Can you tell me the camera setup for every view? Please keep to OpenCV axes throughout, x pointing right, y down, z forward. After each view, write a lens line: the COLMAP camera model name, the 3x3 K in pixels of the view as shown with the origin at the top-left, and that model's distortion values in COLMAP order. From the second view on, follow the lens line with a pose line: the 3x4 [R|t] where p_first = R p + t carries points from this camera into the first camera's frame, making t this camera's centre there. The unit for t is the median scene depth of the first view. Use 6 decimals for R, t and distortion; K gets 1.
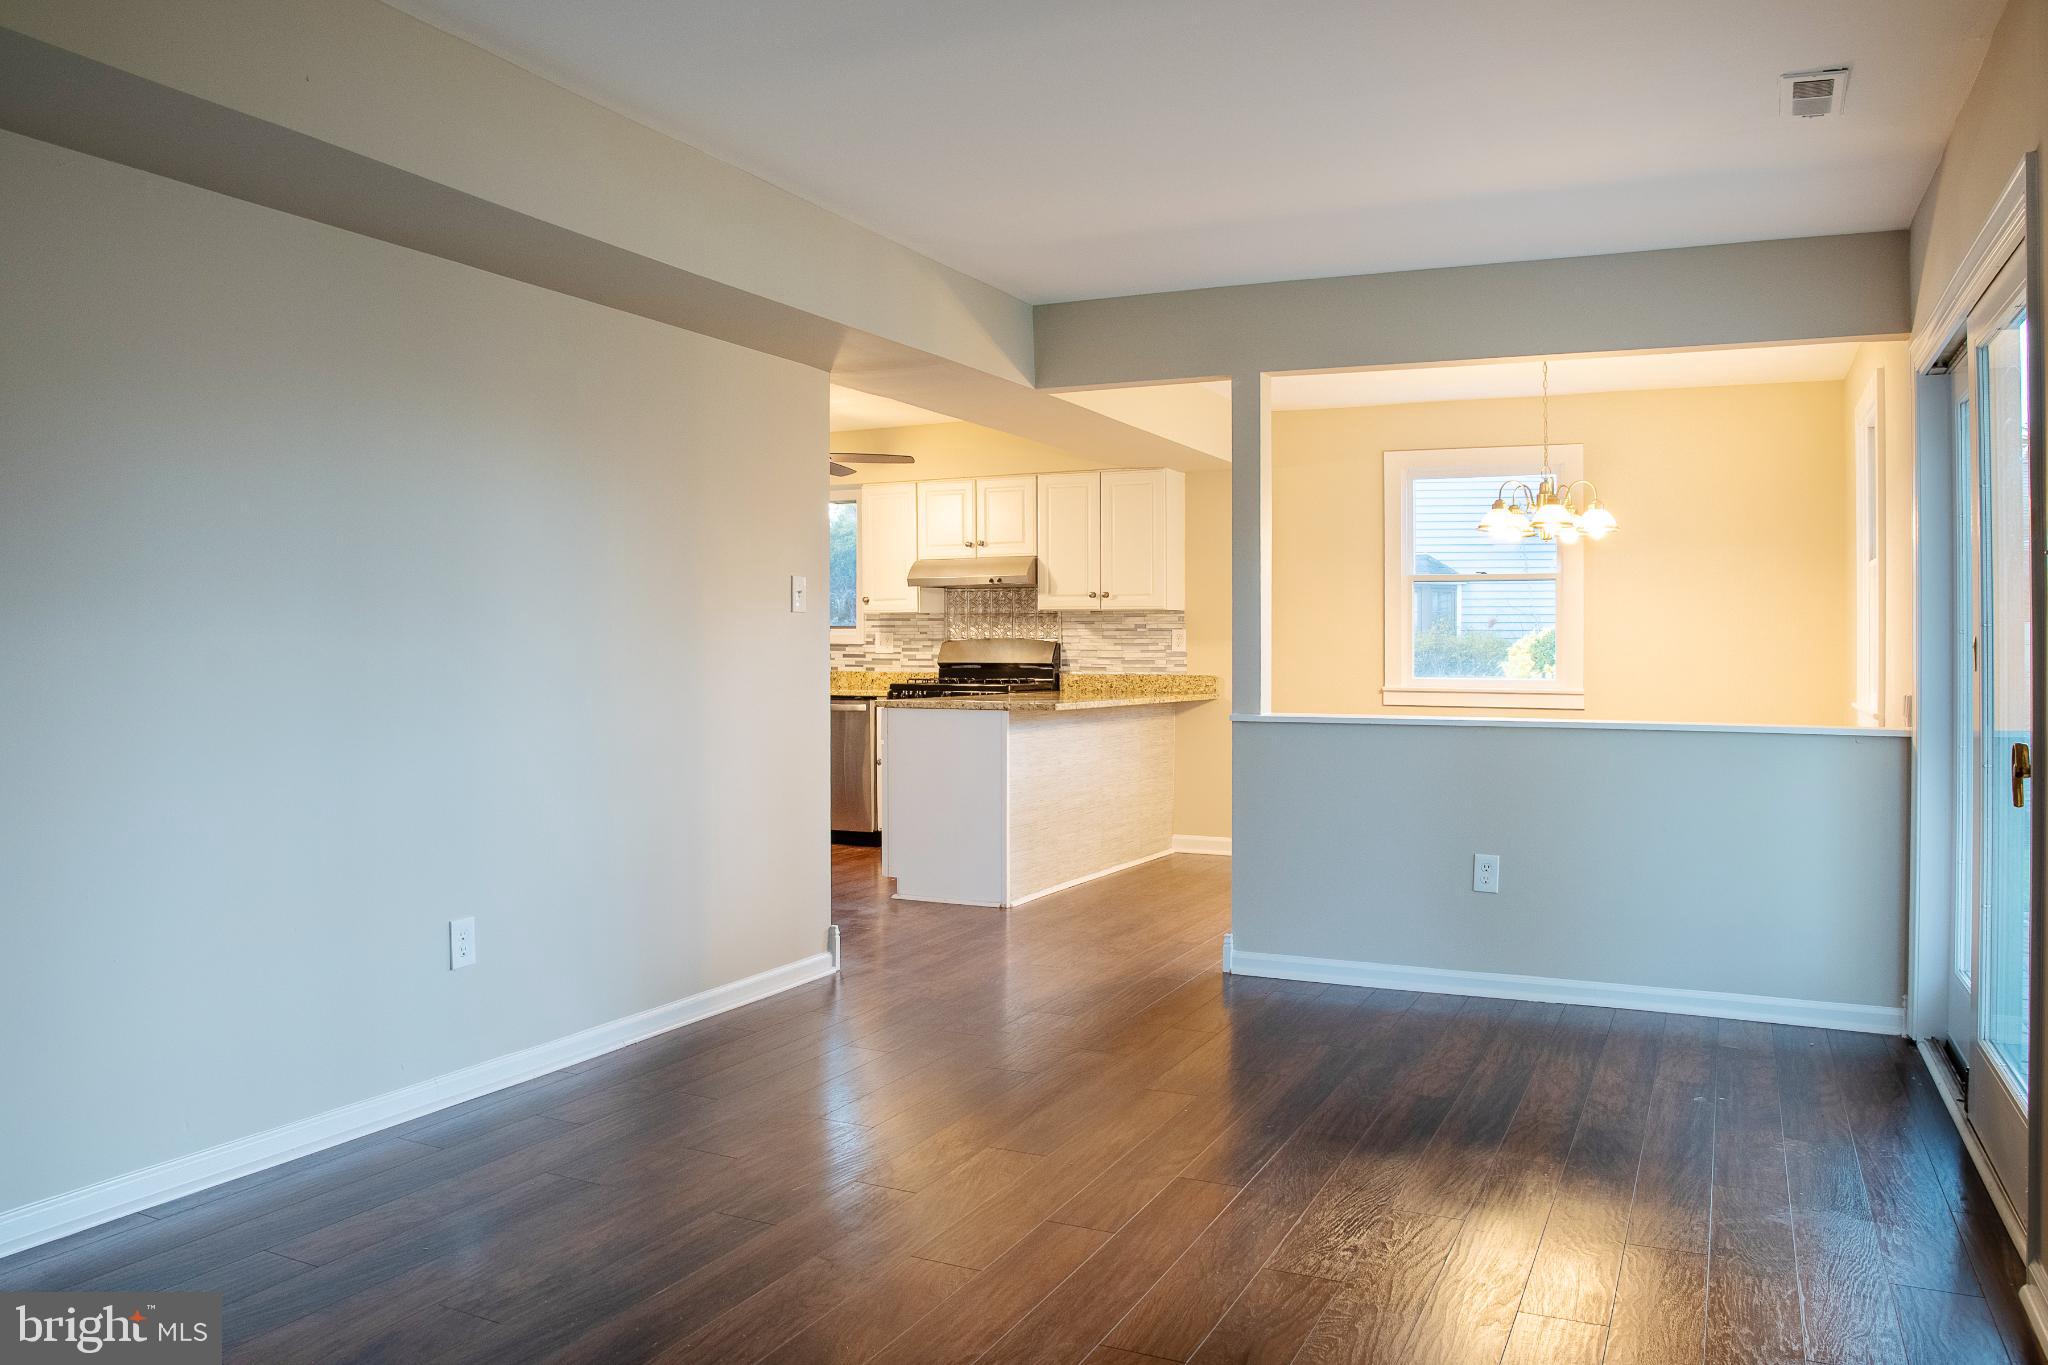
lens RADIAL K [[1501.3, 0, 1023.0], [0, 1501.3, 666.3], [0, 0, 1]] dist [-0.070435, 0.042281]
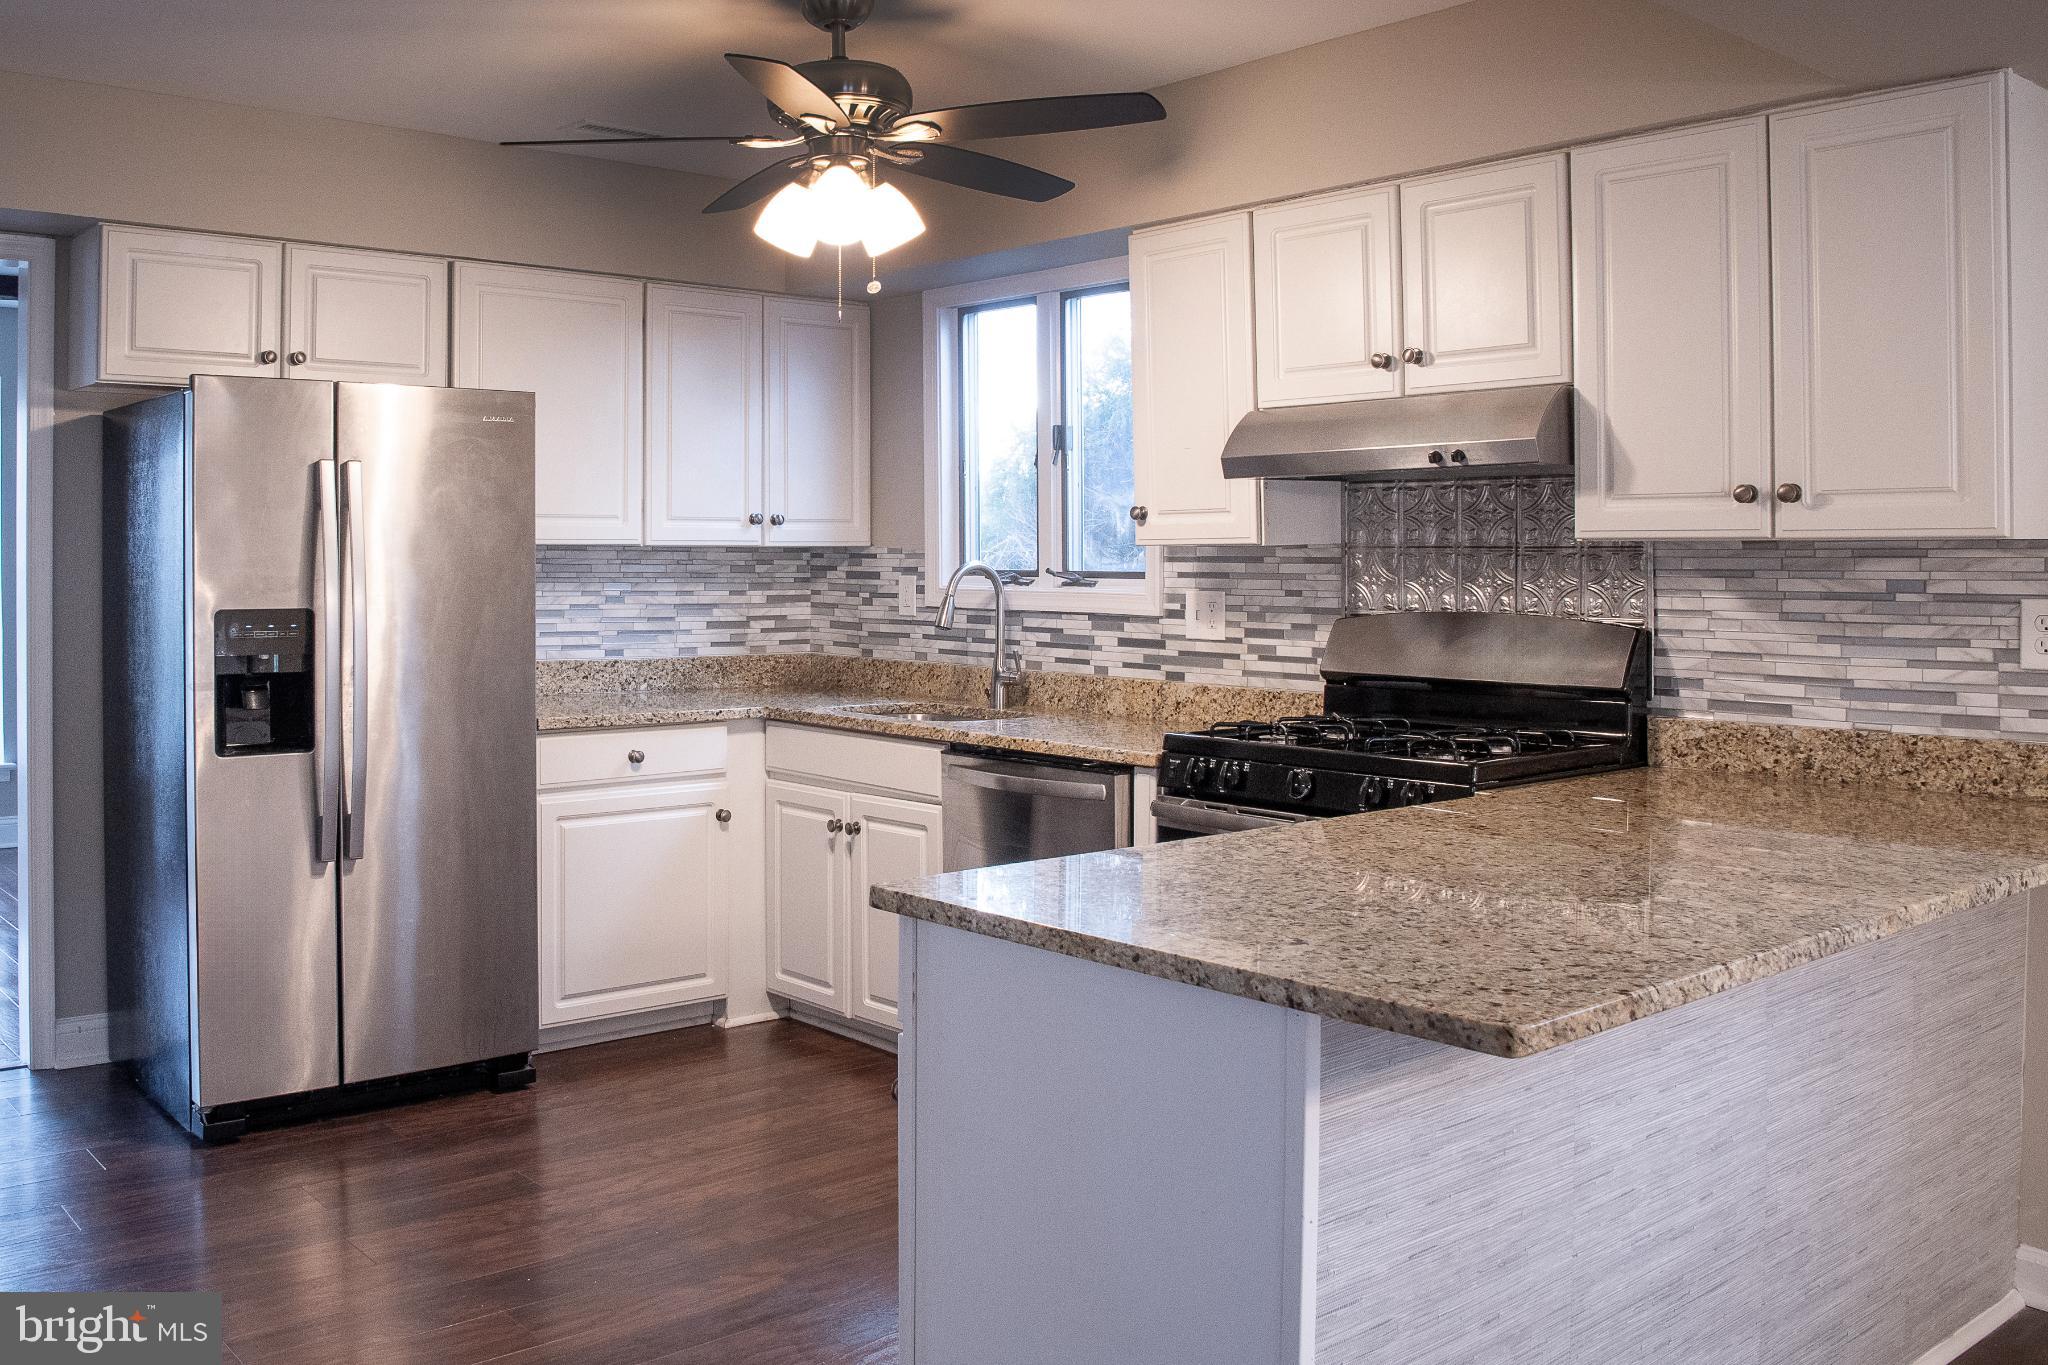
lens RADIAL K [[1785.5, 0, 862.2], [0, 1785.5, 563.3], [0, 0, 1]] dist [-0.071978, 0.036146]
pose [[0.905130, 0.001280, -0.425133, 0.033582], [-0.004462, 0.999969, -0.006489, -0.028070], [0.425111, 0.007770, 0.905108, 0.550463]]
